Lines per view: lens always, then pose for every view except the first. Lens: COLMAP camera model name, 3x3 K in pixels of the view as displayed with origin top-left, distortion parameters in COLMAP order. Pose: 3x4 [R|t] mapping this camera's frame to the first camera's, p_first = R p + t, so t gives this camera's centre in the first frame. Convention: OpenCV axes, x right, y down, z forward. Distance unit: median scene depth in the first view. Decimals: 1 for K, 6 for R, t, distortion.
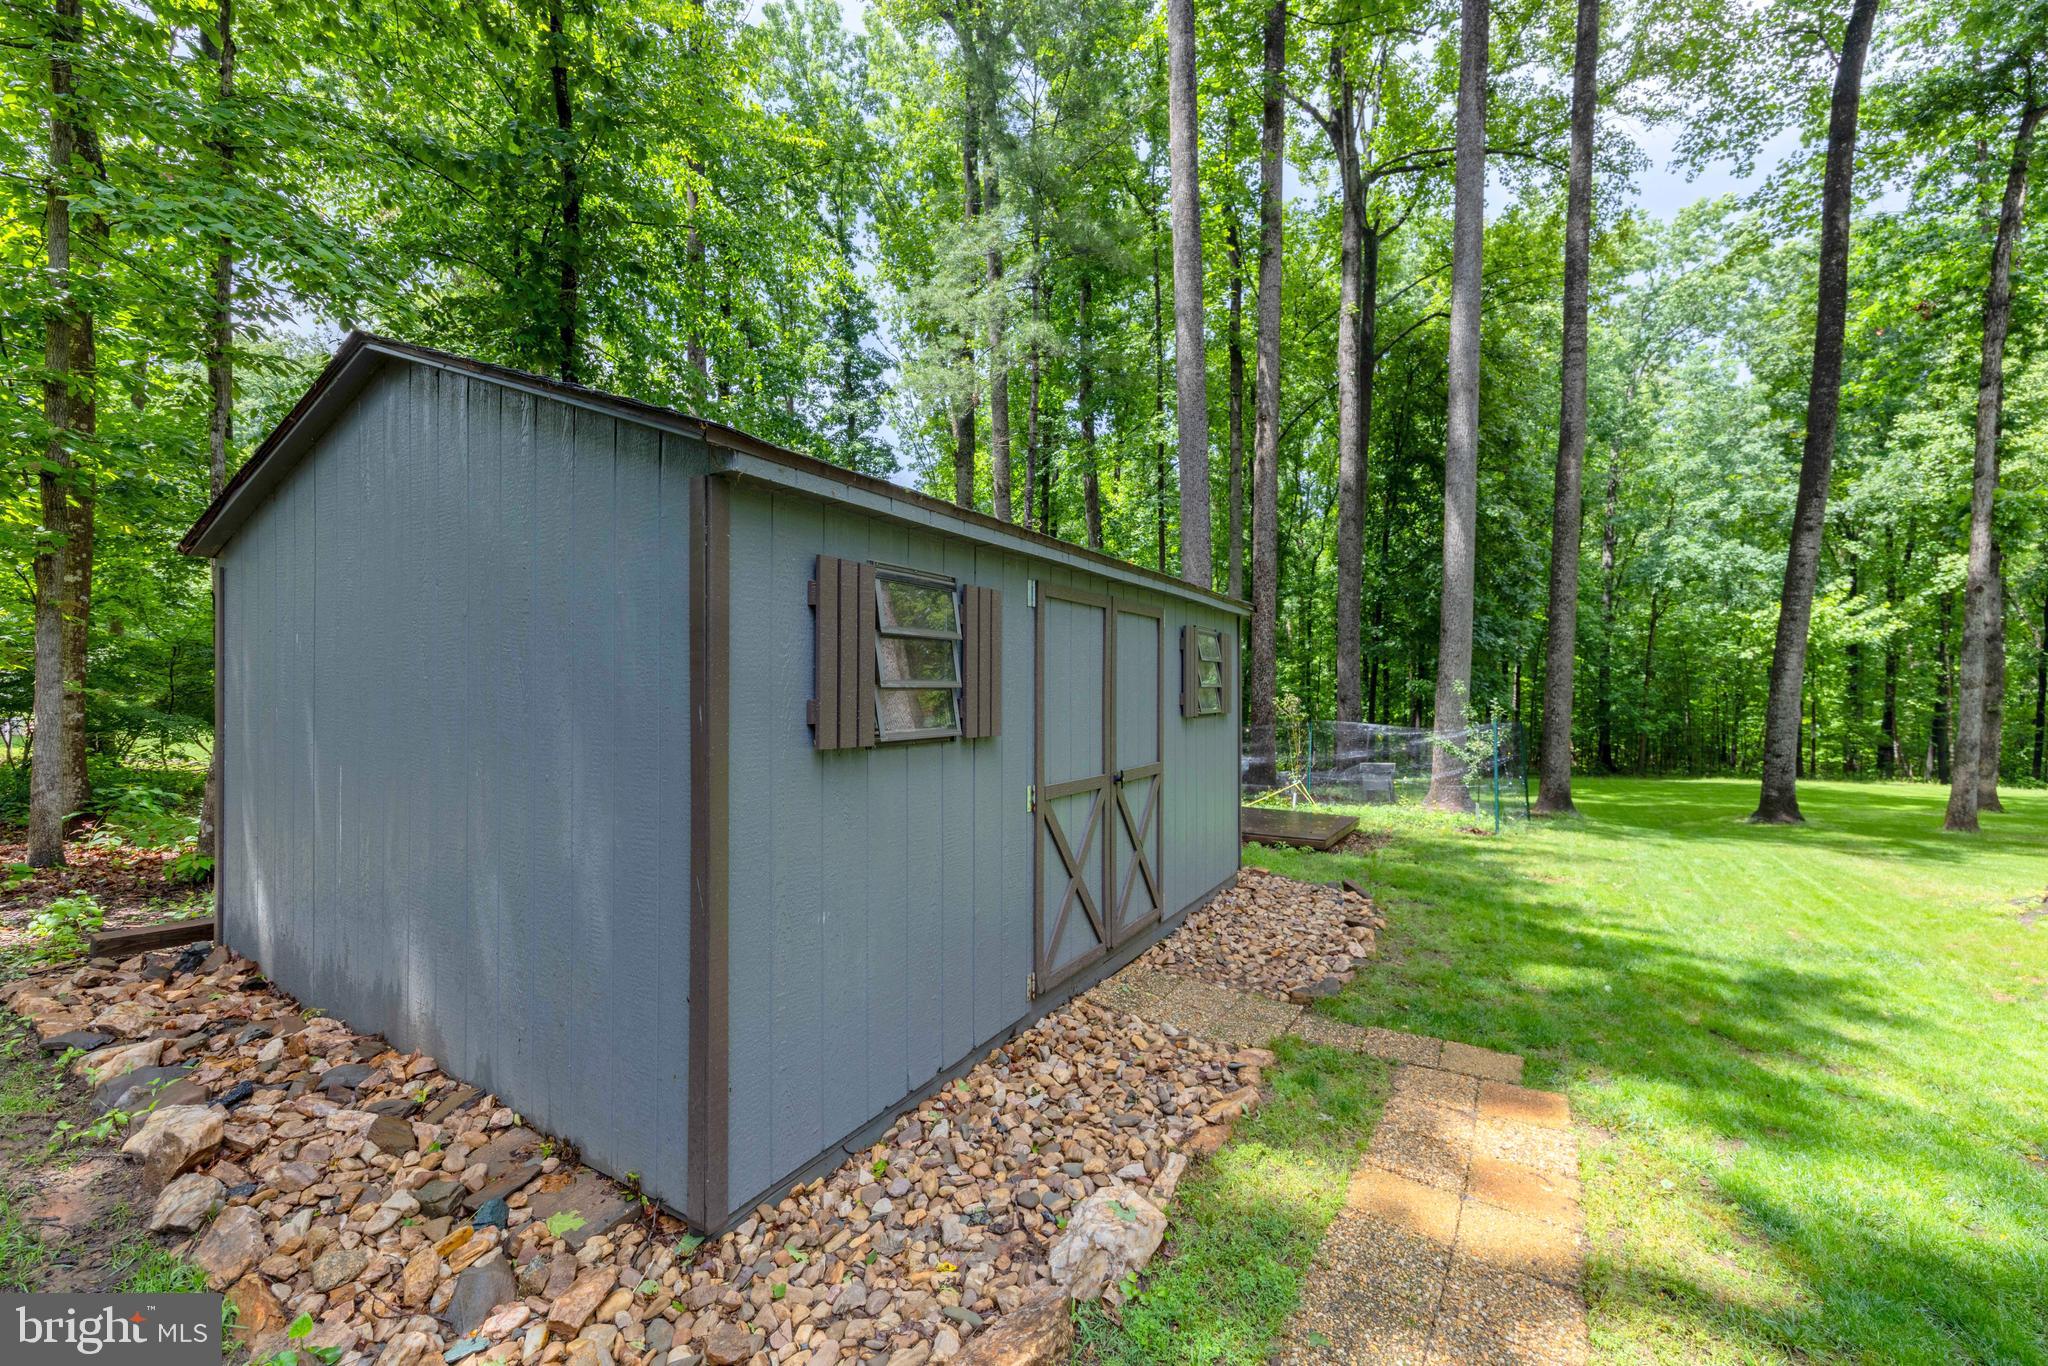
lens RADIAL K [[817.8, 0, 1041.5], [0, 817.8, 692.0], [0, 0, 1]] dist [0.011637, -0.000448]
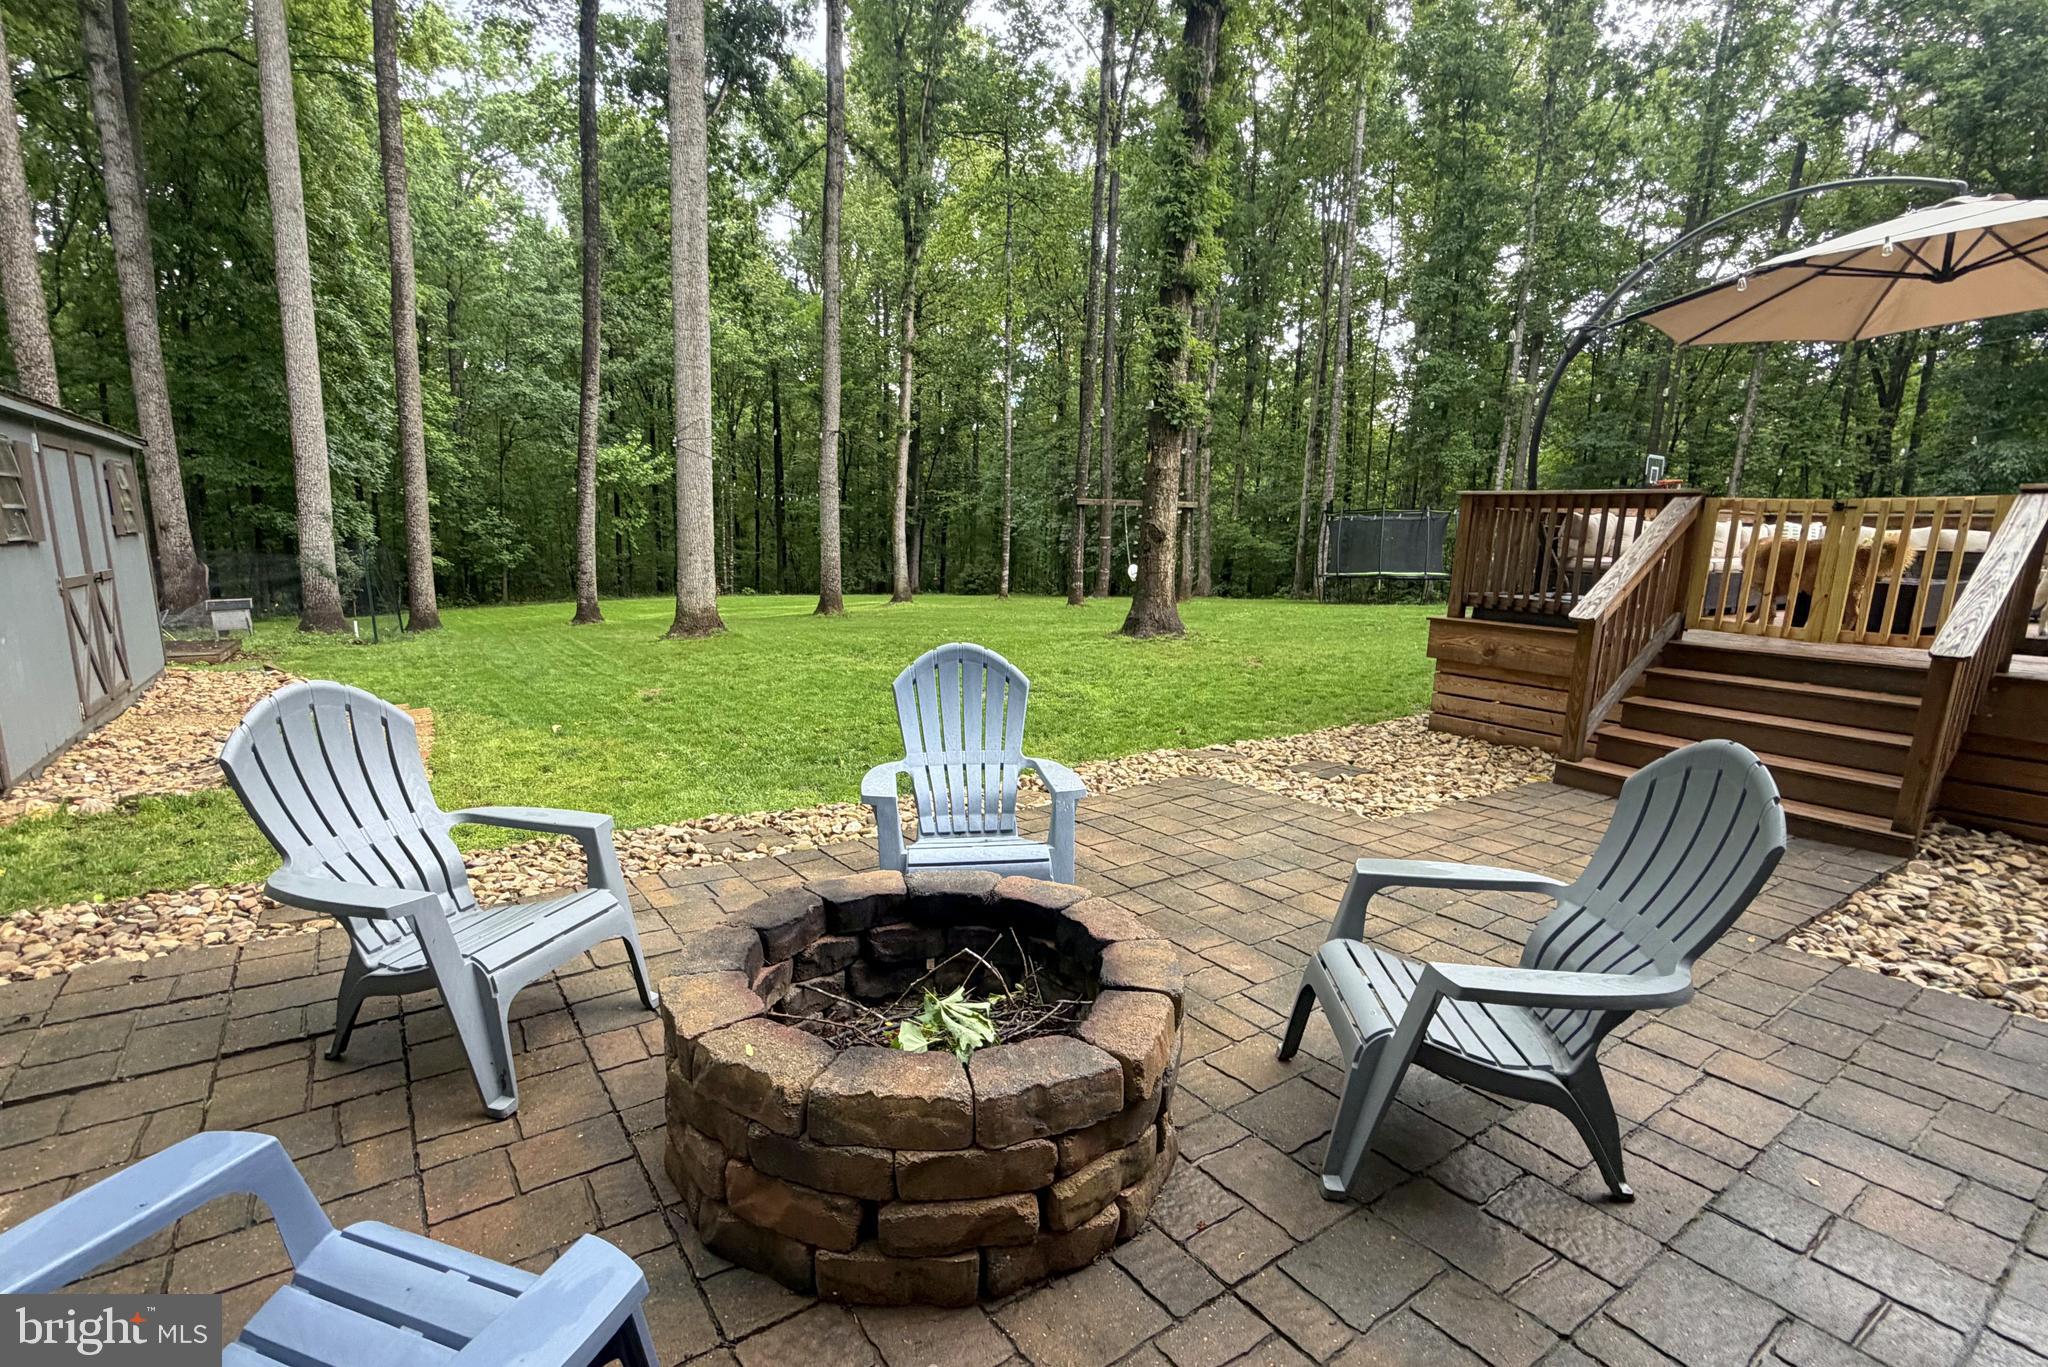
lens RADIAL K [[969.6, 0, 1010.1], [0, 969.6, 726.7], [0, 0, 1]] dist [0.002652, 0.001002]
pose [[0.457675, -0.170554, 0.872608, -0.103409], [-0.014091, 0.979915, 0.198918, 0.000455], [-0.889008, -0.103336, 0.446079, -0.172568]]
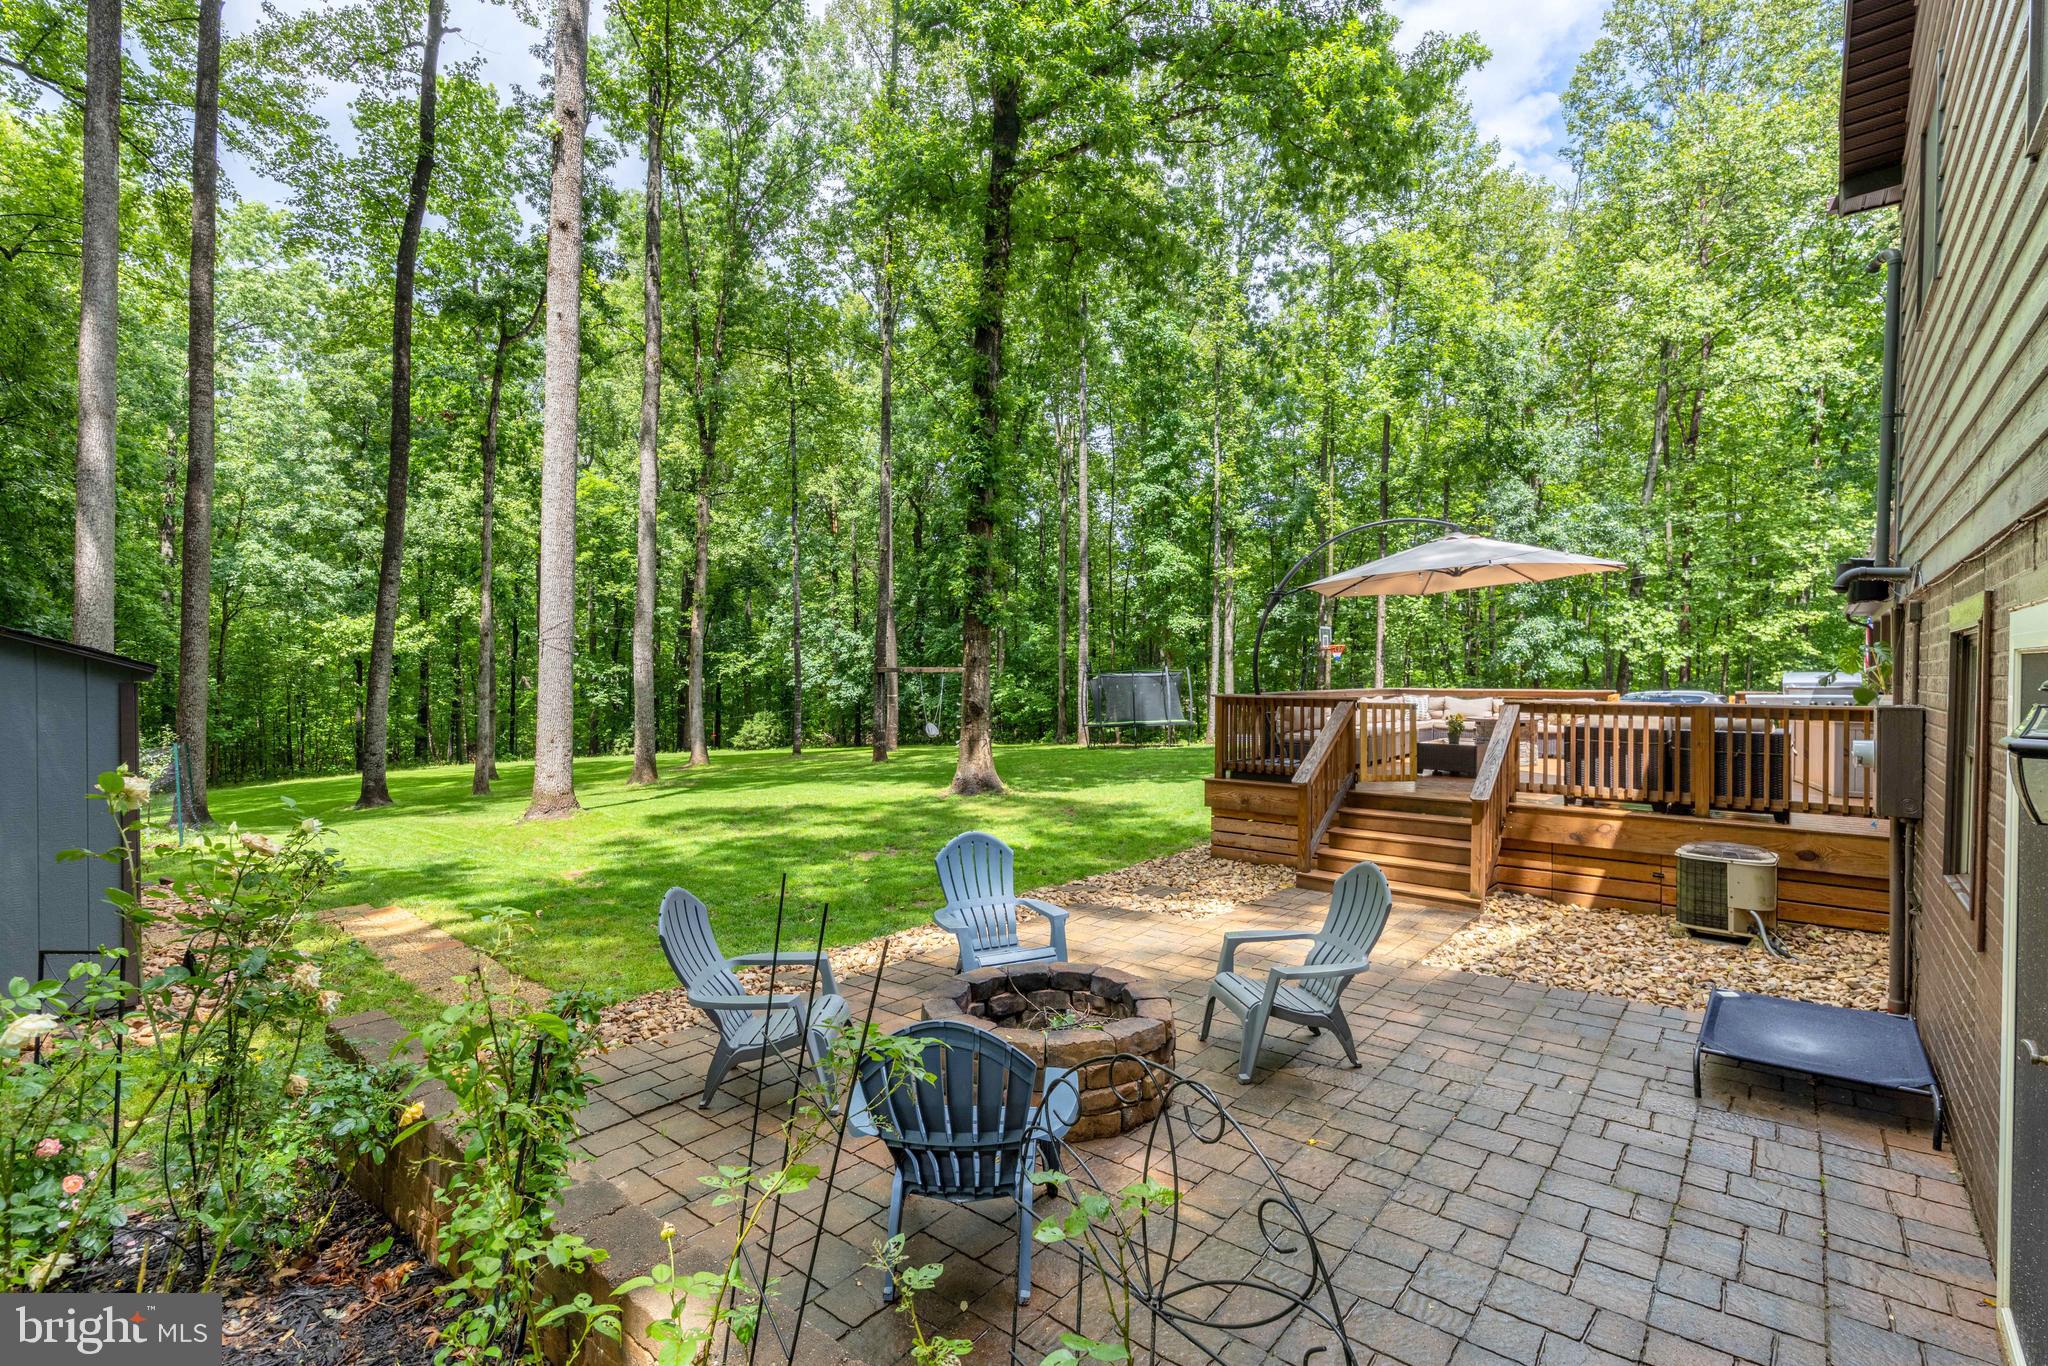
lens RADIAL K [[969.9, 0, 1034.6], [0, 969.9, 683.3], [0, 0, 1]] dist [0.004003, 0.000247]
pose [[0.195616, -0.013248, 0.980591, -0.204044], [0.010999, 0.999875, 0.011314, -0.020736], [-0.980619, 0.008573, 0.195738, -0.162698]]
